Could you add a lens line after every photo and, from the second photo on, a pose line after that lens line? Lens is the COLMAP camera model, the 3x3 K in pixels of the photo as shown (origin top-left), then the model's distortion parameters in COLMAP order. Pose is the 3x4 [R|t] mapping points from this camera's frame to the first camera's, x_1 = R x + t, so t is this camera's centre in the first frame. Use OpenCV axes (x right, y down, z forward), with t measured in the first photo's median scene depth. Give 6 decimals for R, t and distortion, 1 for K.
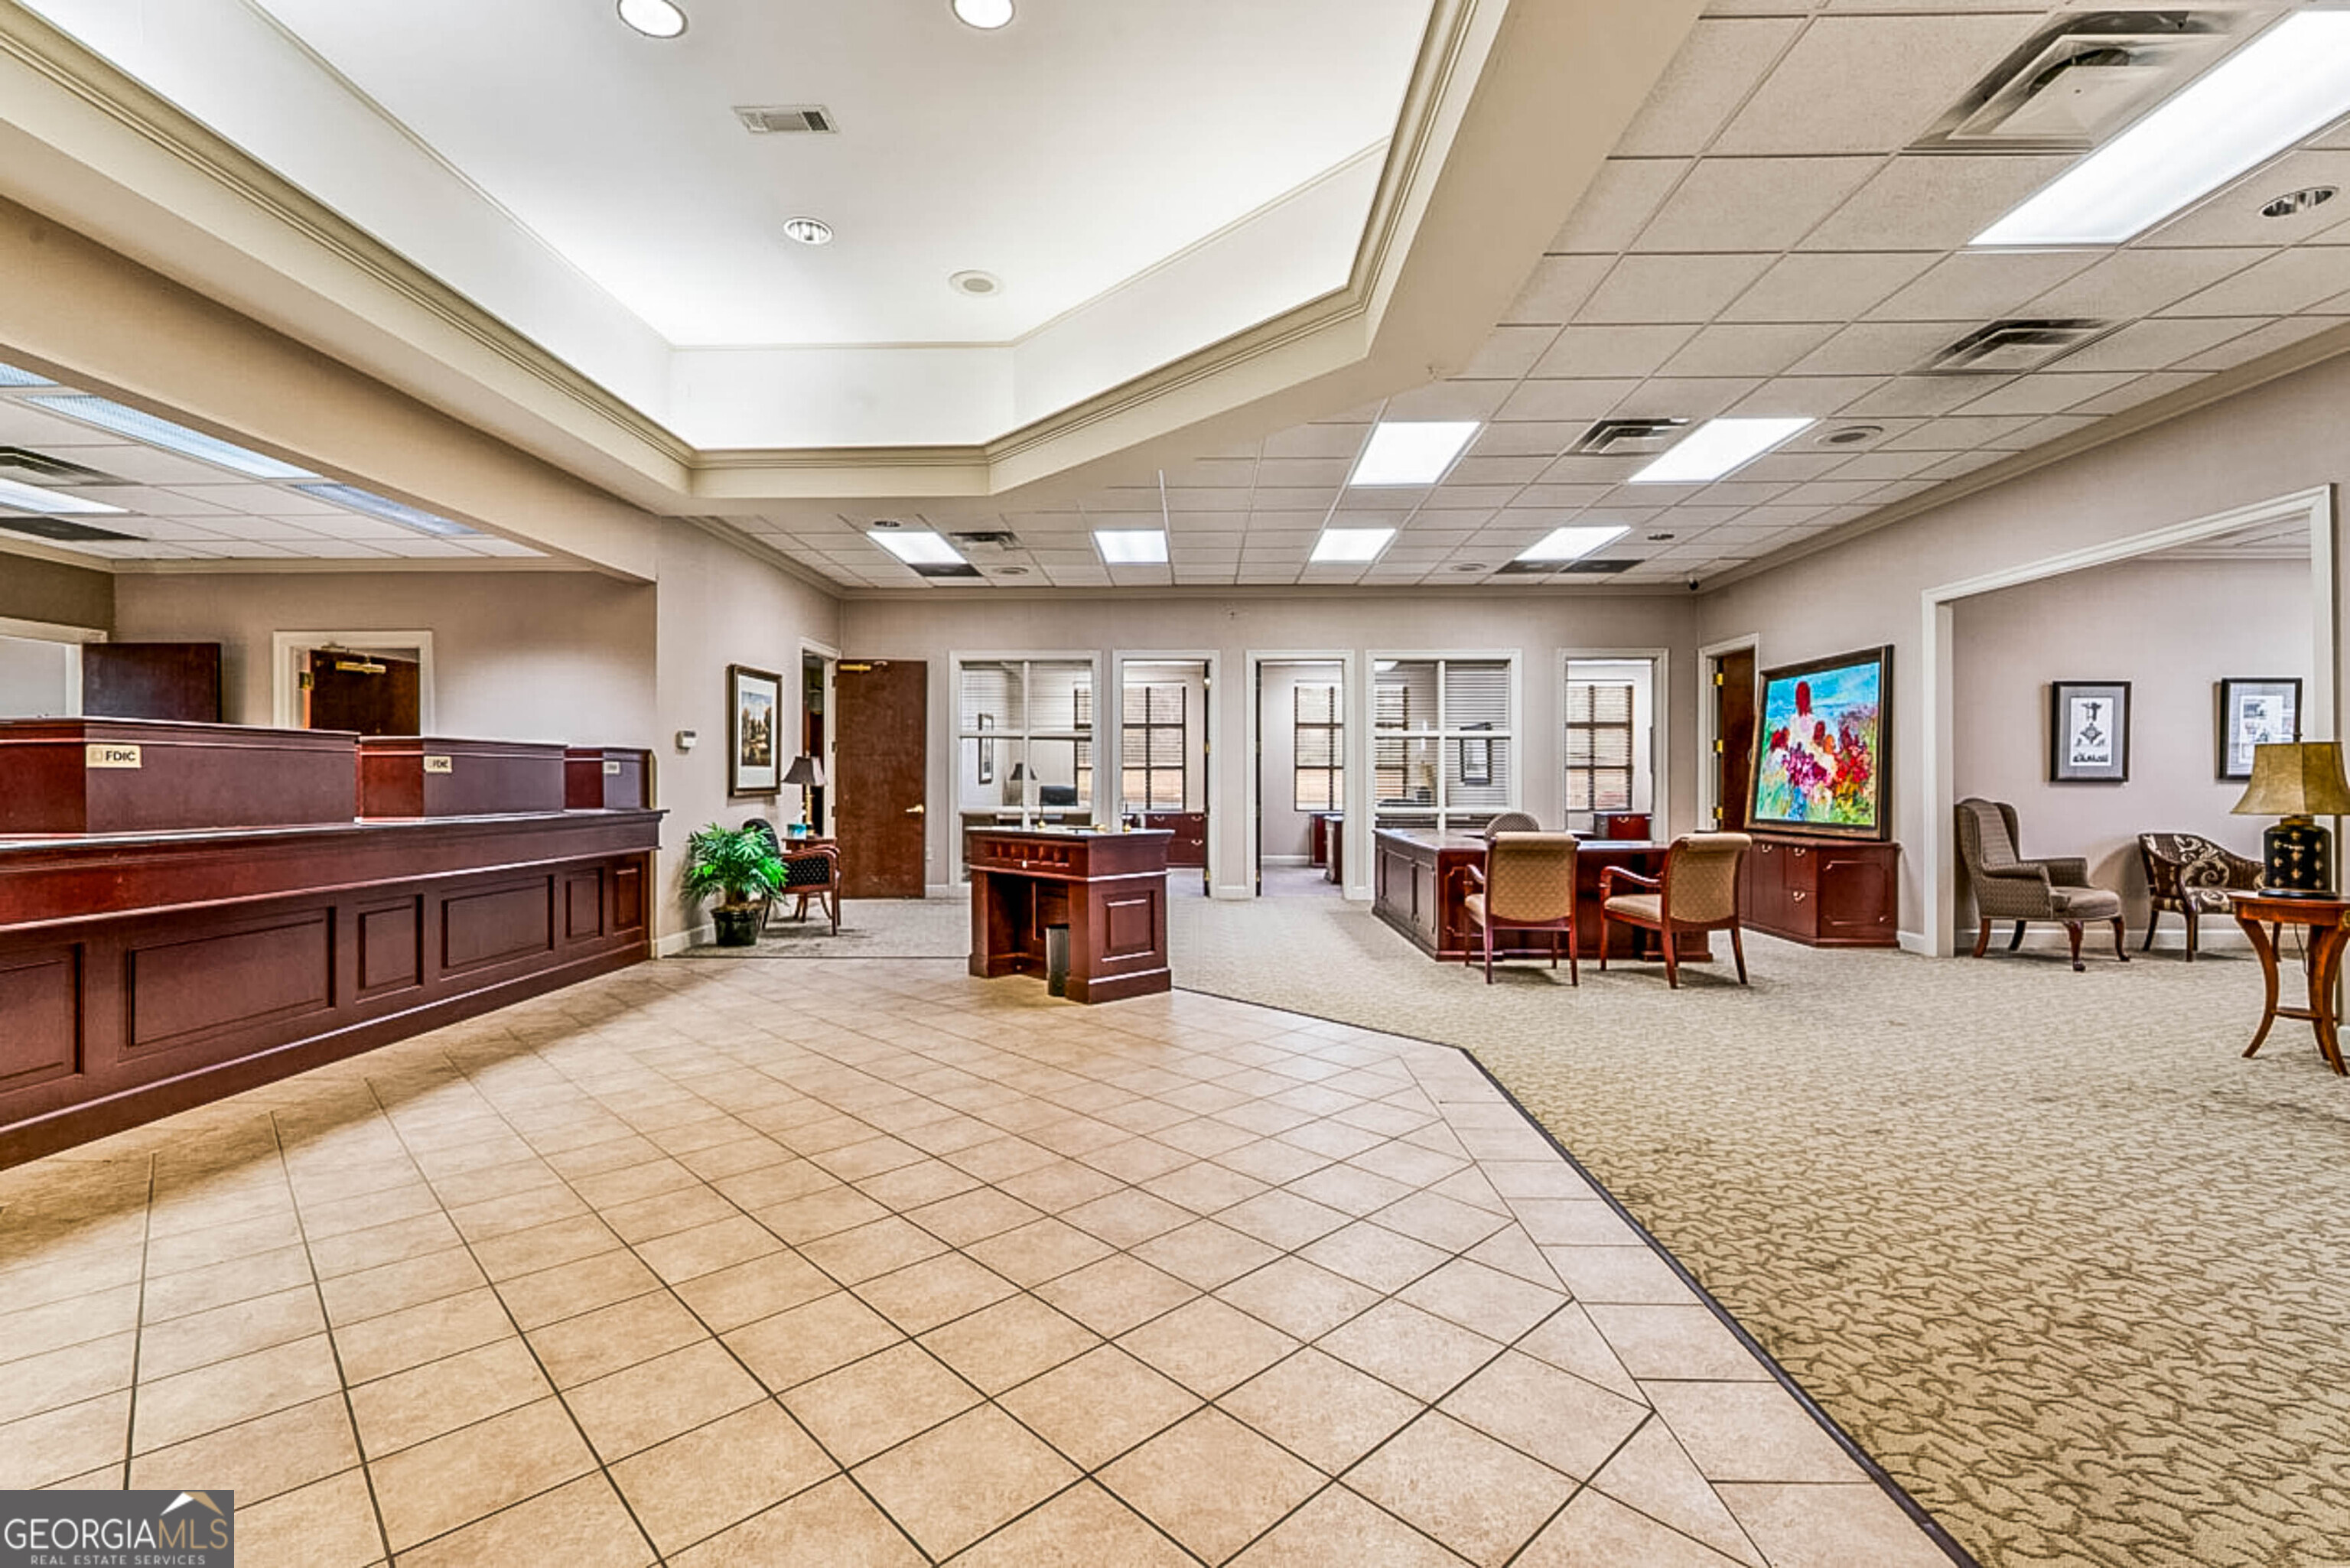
lens RADIAL K [[1054.3, 0, 1145.3], [0, 1054.3, 778.6], [0, 0, 1]] dist [-0.003475, -0.001274]
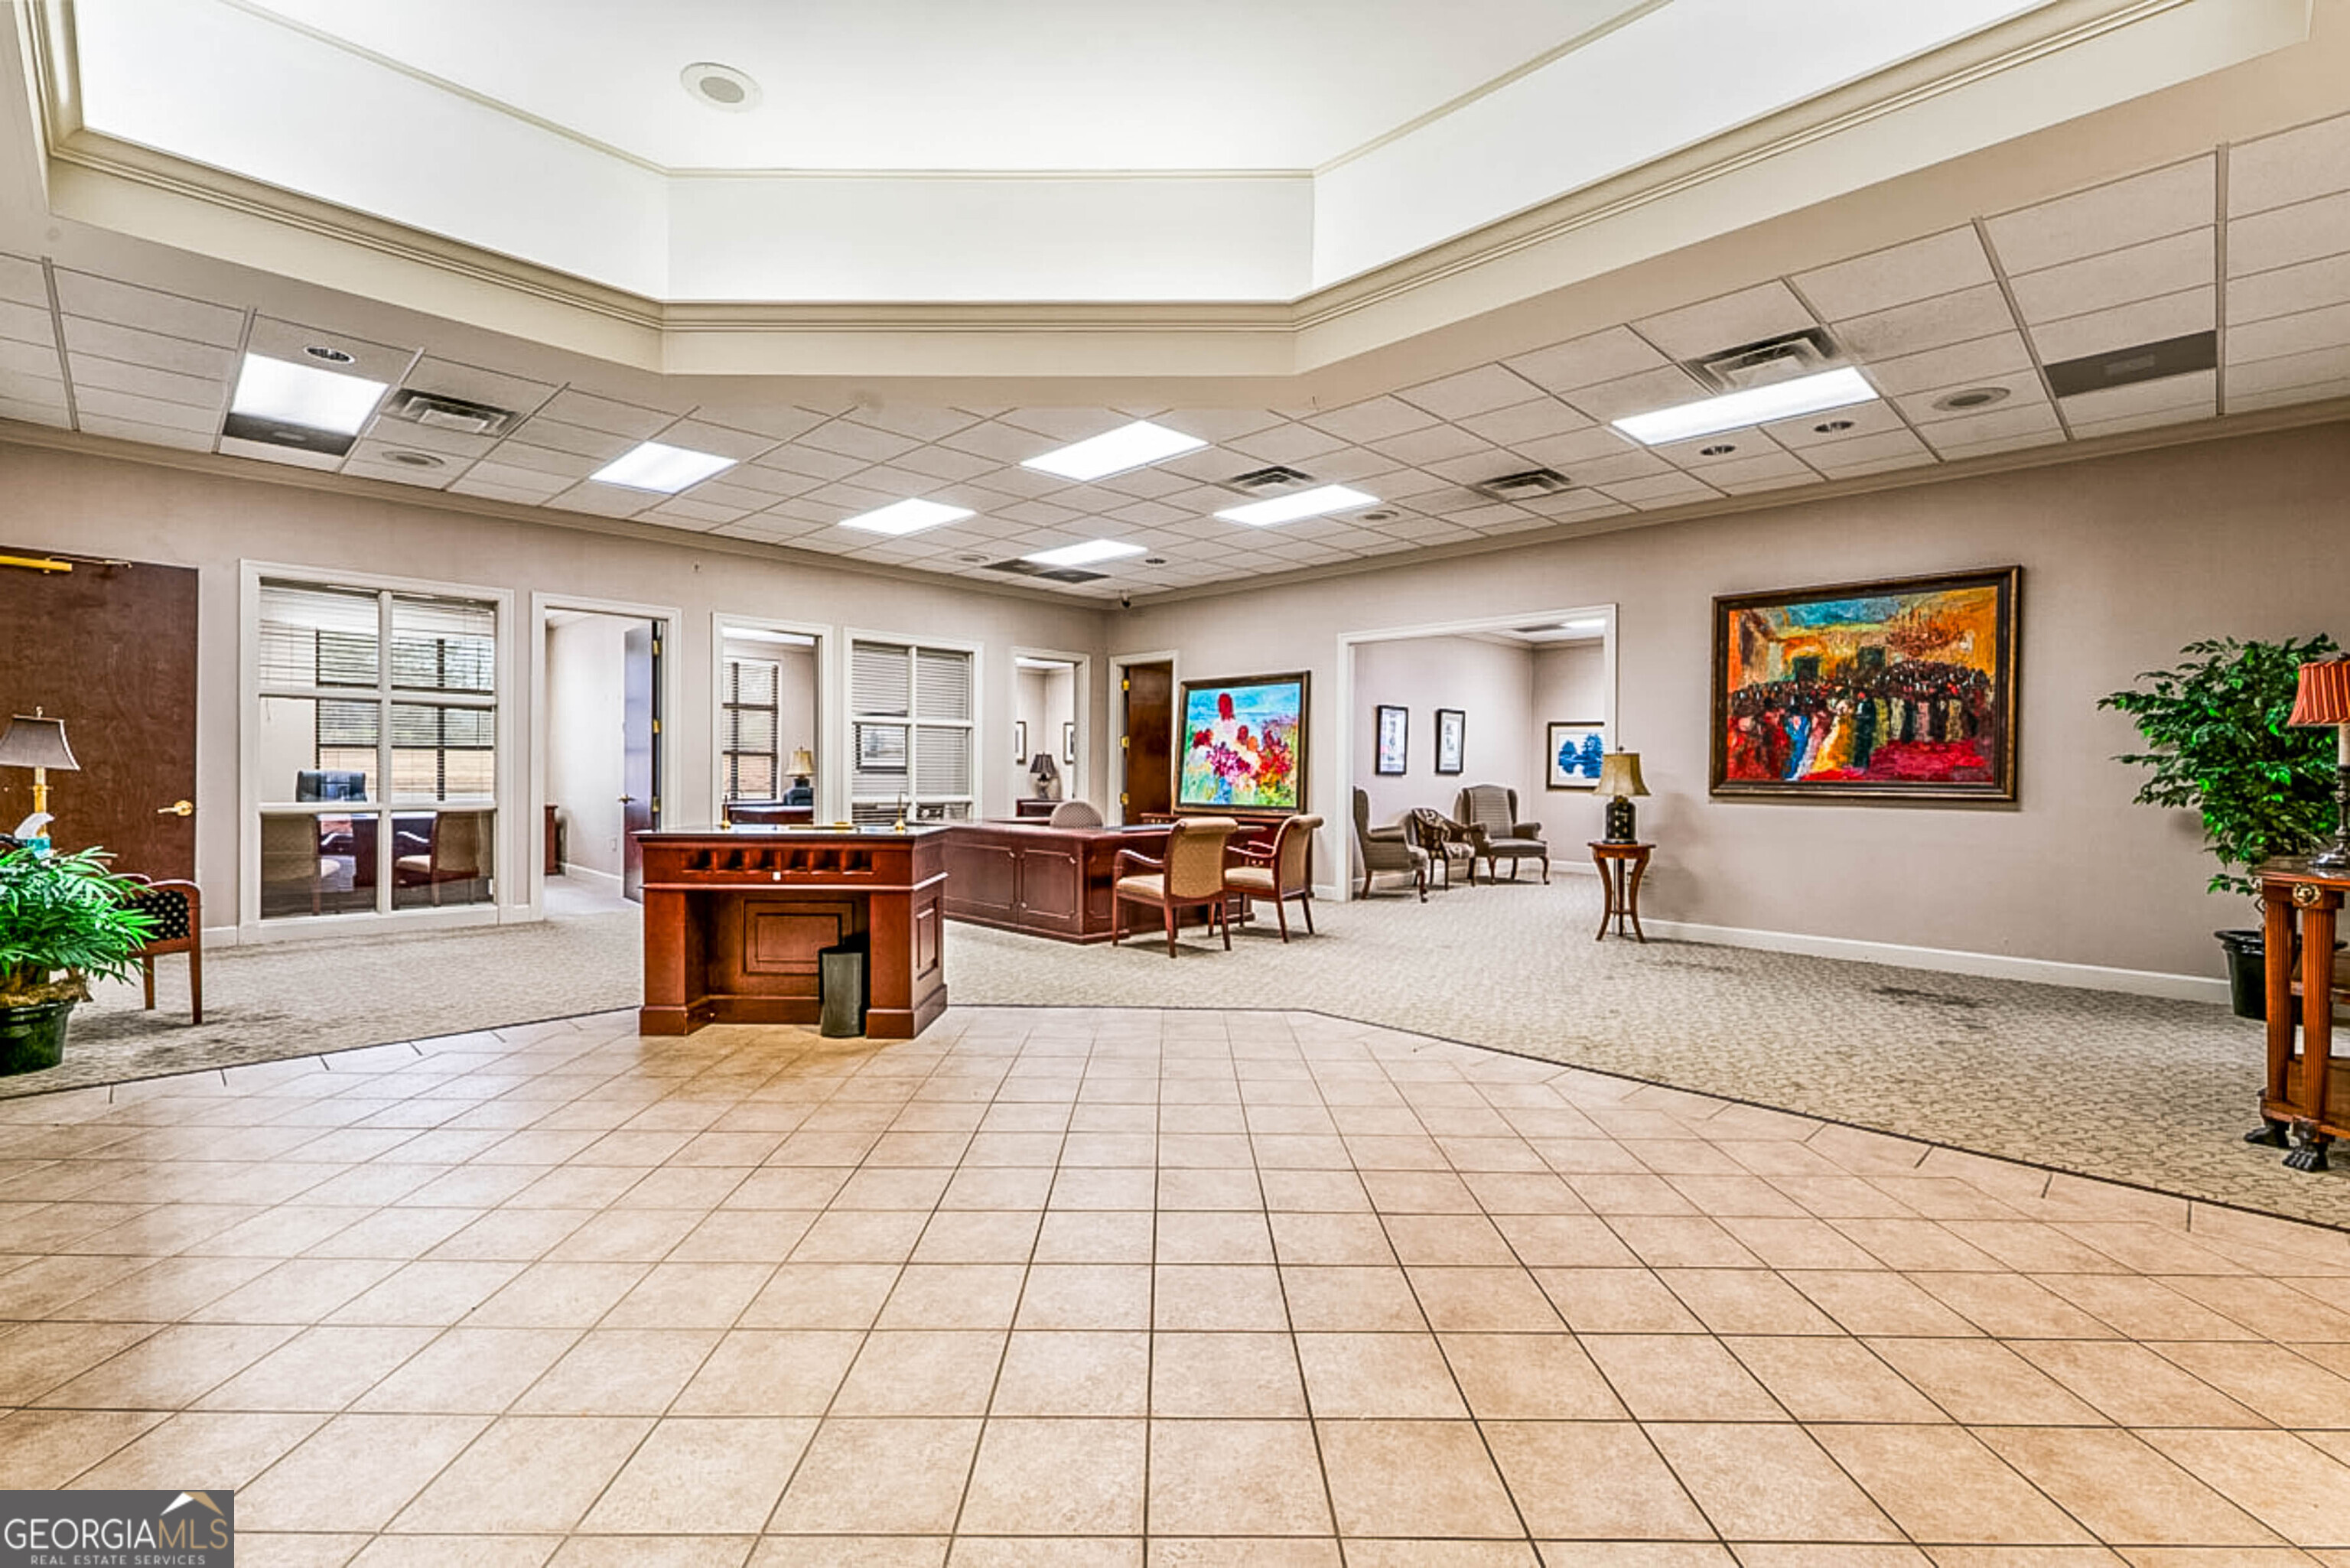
lens RADIAL K [[1071.6, 0, 1169.3], [0, 1071.6, 780.1], [0, 0, 1]] dist [0.003905, -0.000994]
pose [[0.675057, 0.000629, 0.737765, -0.400779], [-0.011043, 0.999896, 0.009251, 0.000250], [-0.737683, -0.014392, 0.674994, 0.210025]]
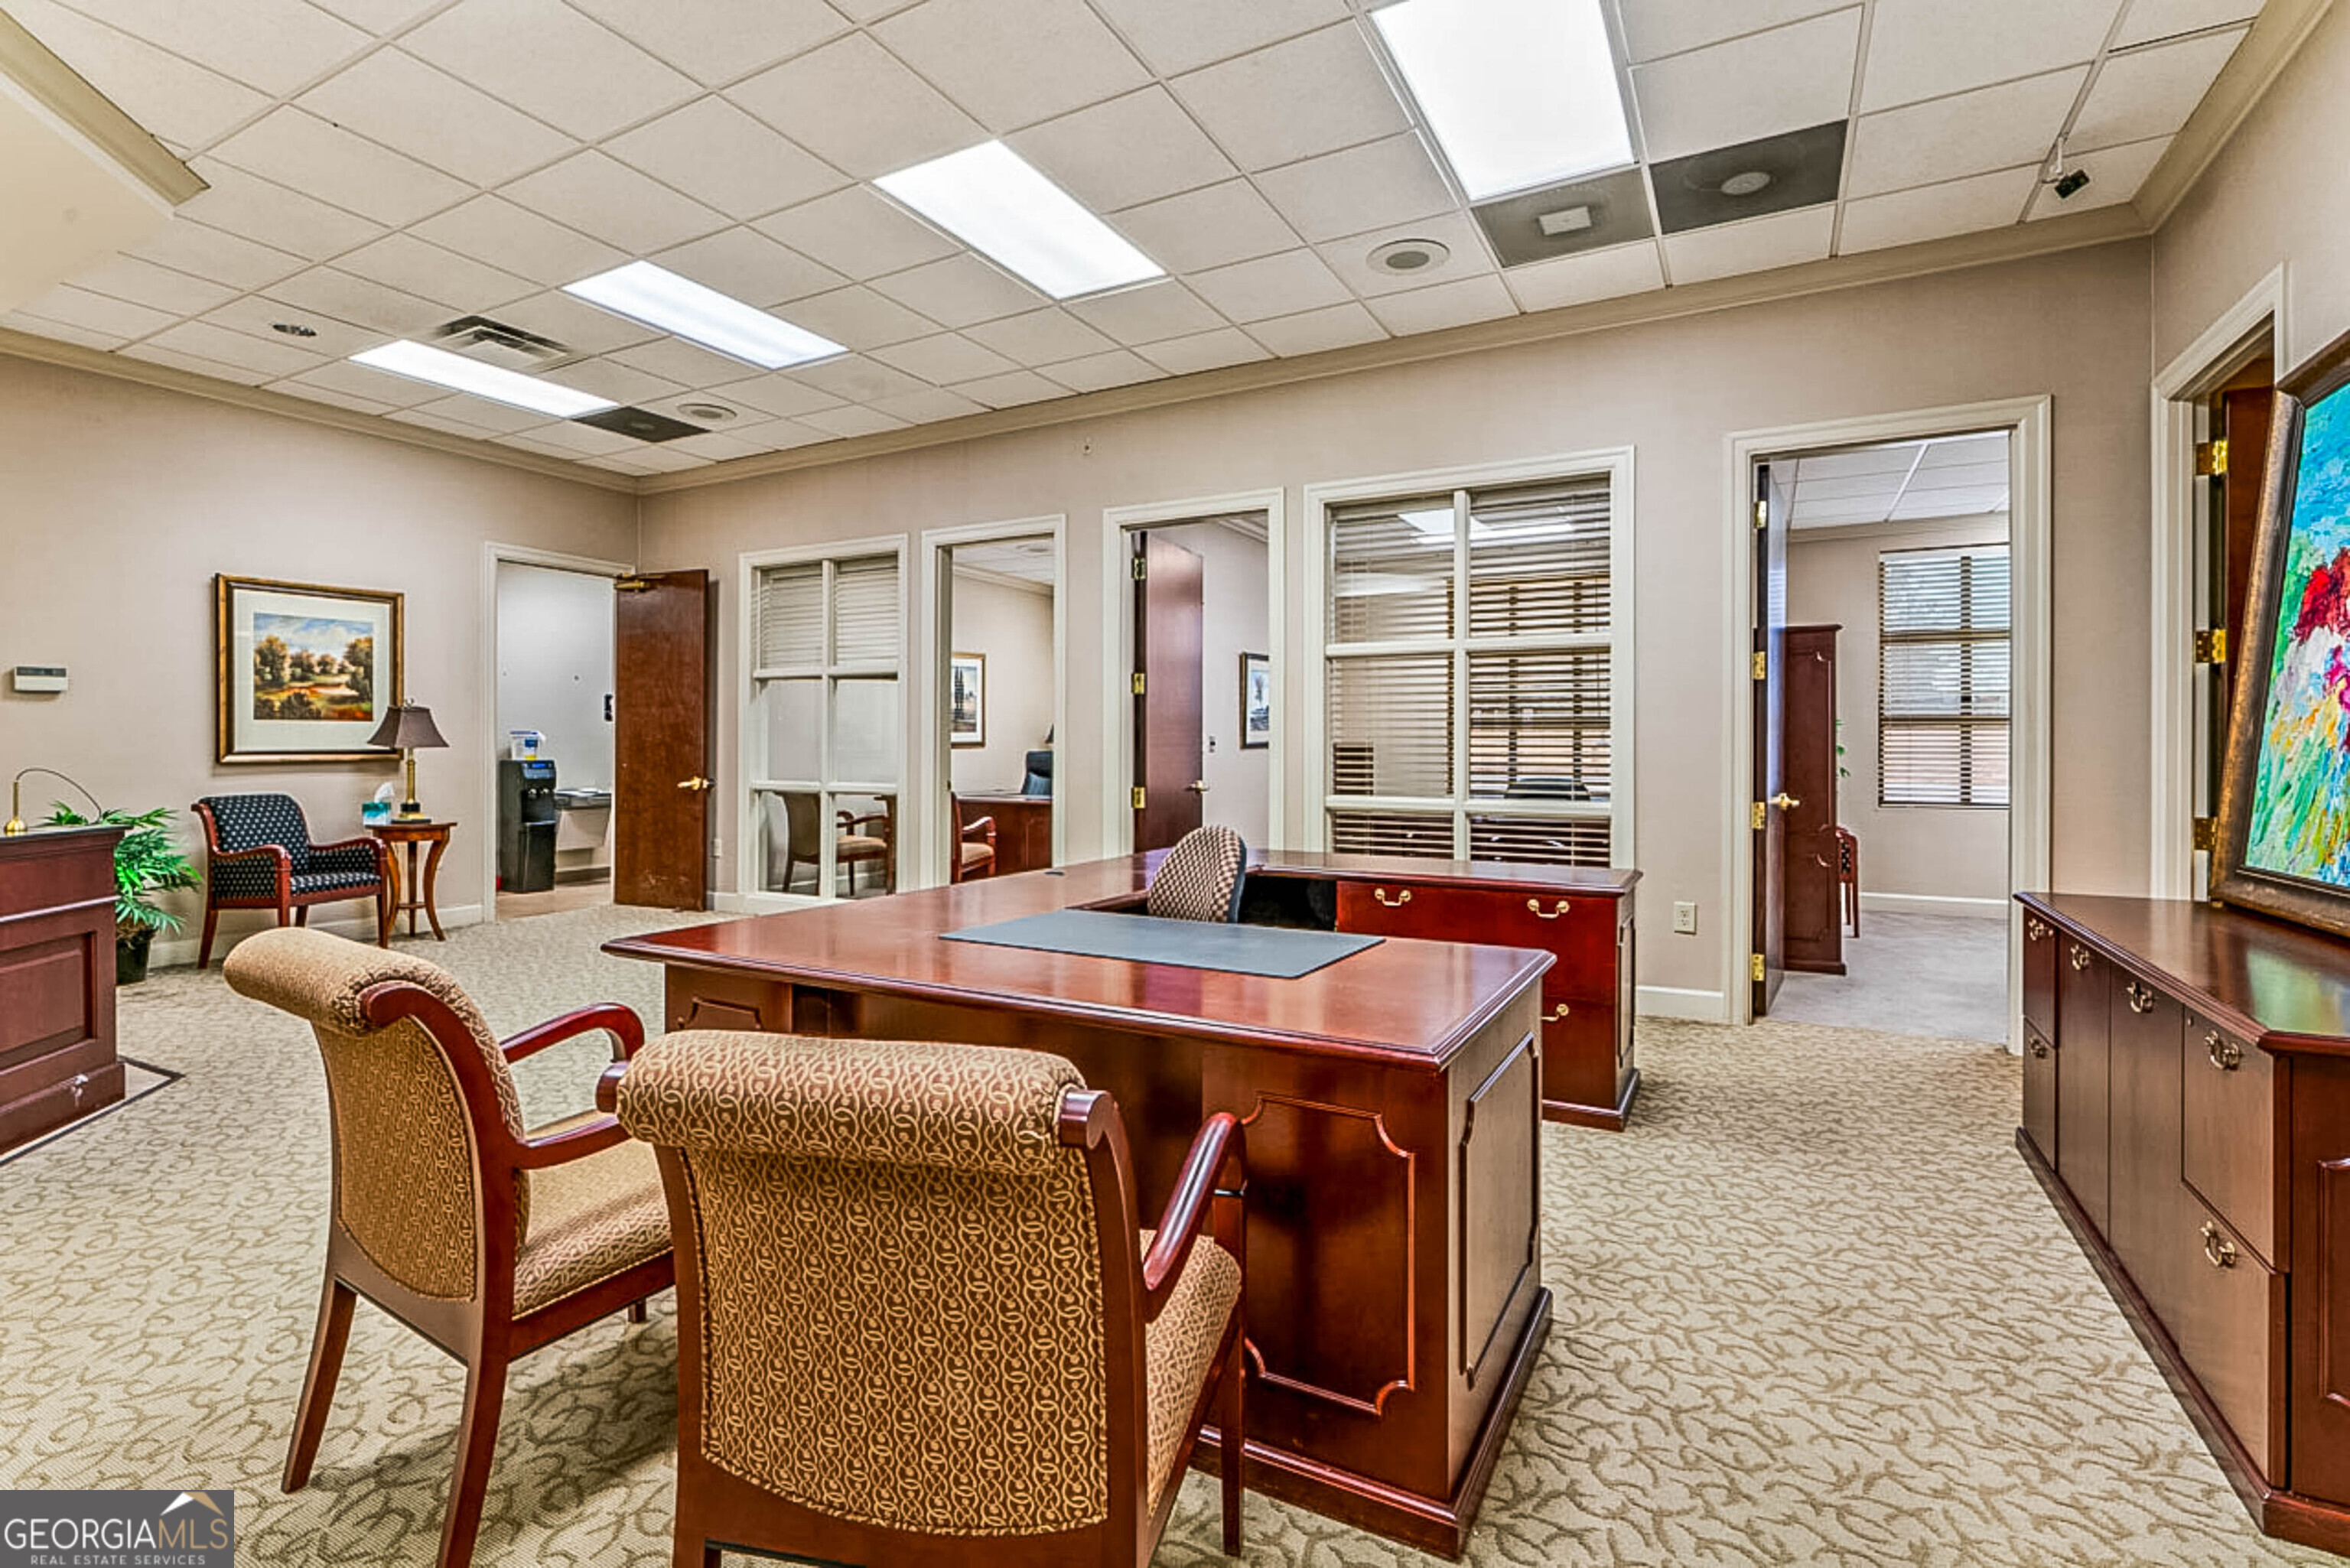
lens RADIAL K [[1071.6, 0, 1162.3], [0, 1071.6, 748.0], [0, 0, 1]] dist [0.003905, -0.000994]
pose [[0.895476, 0.002794, -0.445100, 0.519534], [-0.001331, 0.999993, 0.003599, 0.003567], [0.445107, -0.002630, 0.895473, 0.693787]]
